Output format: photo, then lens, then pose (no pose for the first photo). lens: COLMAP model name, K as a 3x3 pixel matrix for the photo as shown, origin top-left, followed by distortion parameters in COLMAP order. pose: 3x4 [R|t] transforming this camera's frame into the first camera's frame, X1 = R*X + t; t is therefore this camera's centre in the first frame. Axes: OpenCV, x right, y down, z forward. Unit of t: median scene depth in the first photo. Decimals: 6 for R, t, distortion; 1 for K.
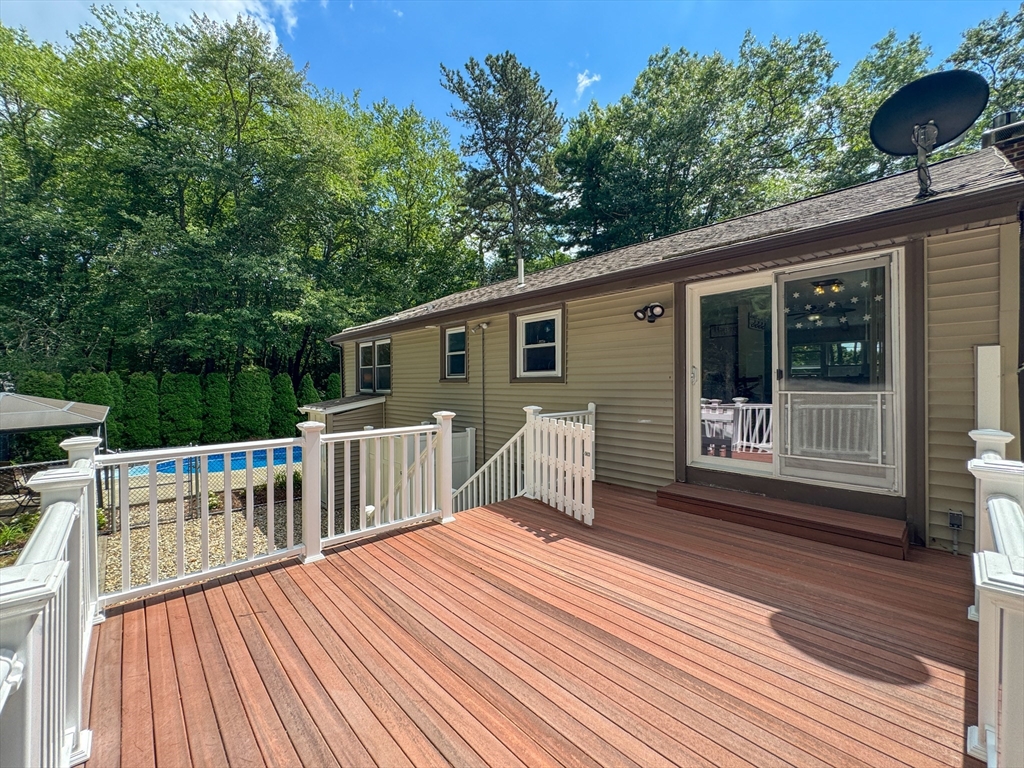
lens RADIAL K [[417.2, 0, 512.0], [0, 417.2, 384.0], [0, 0, 1]] dist [-0.001256, 0.000127]
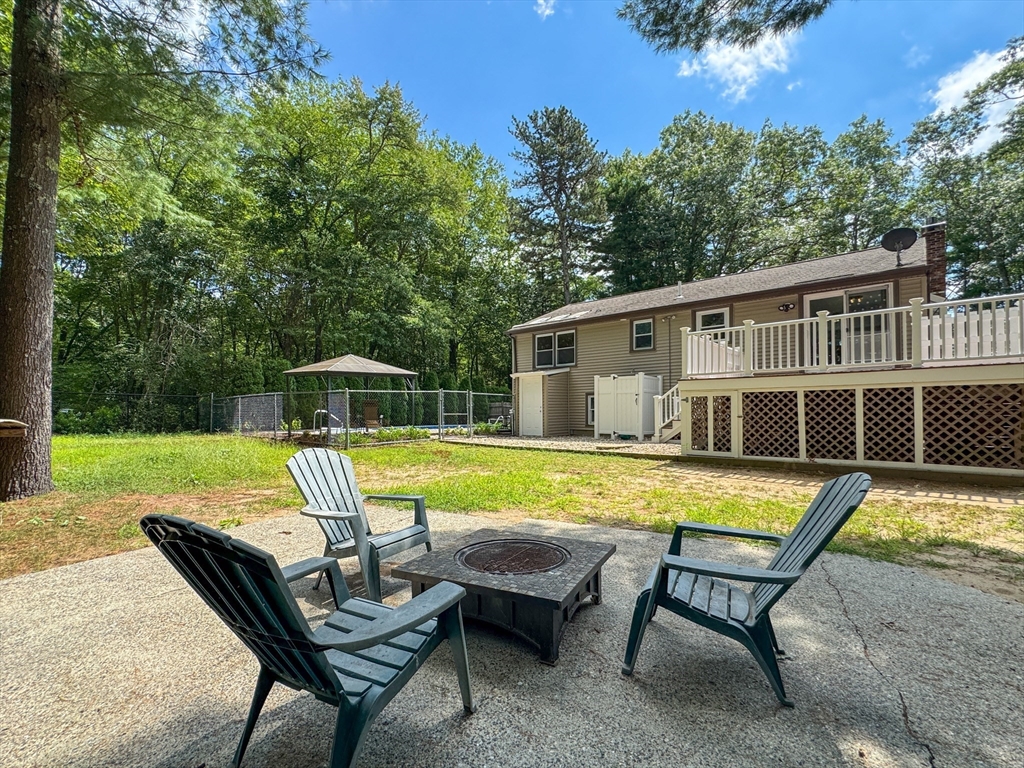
lens RADIAL K [[448.3, 0, 515.2], [0, 448.3, 406.7], [0, 0, 1]] dist [0.000619, 0.000091]
pose [[0.995648, 0.008843, 0.092774, -0.414080], [-0.007306, 0.999831, -0.016891, 0.128700], [-0.092908, 0.016140, 0.995544, -0.391738]]
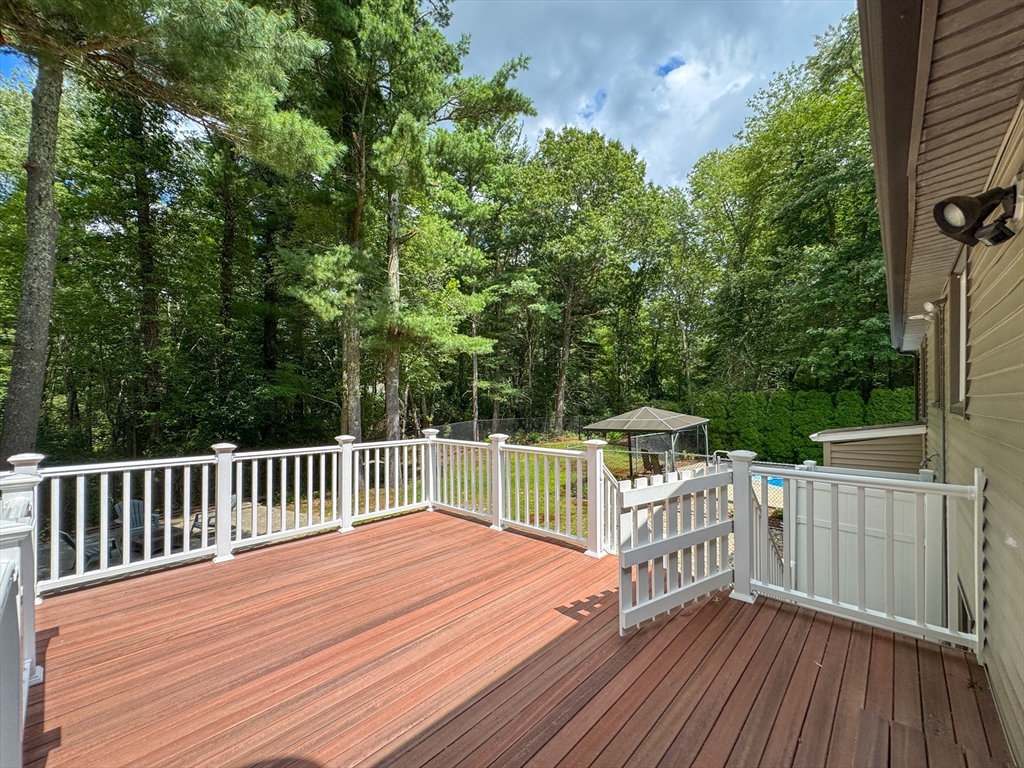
lens RADIAL K [[417.2, 0, 512.0], [0, 417.2, 384.0], [0, 0, 1]] dist [-0.001256, 0.000127]
pose [[0.081968, -0.033246, -0.996080, 0.195571], [-0.002838, 0.999432, -0.033591, -0.007479], [0.996631, 0.005580, 0.081827, 0.180914]]
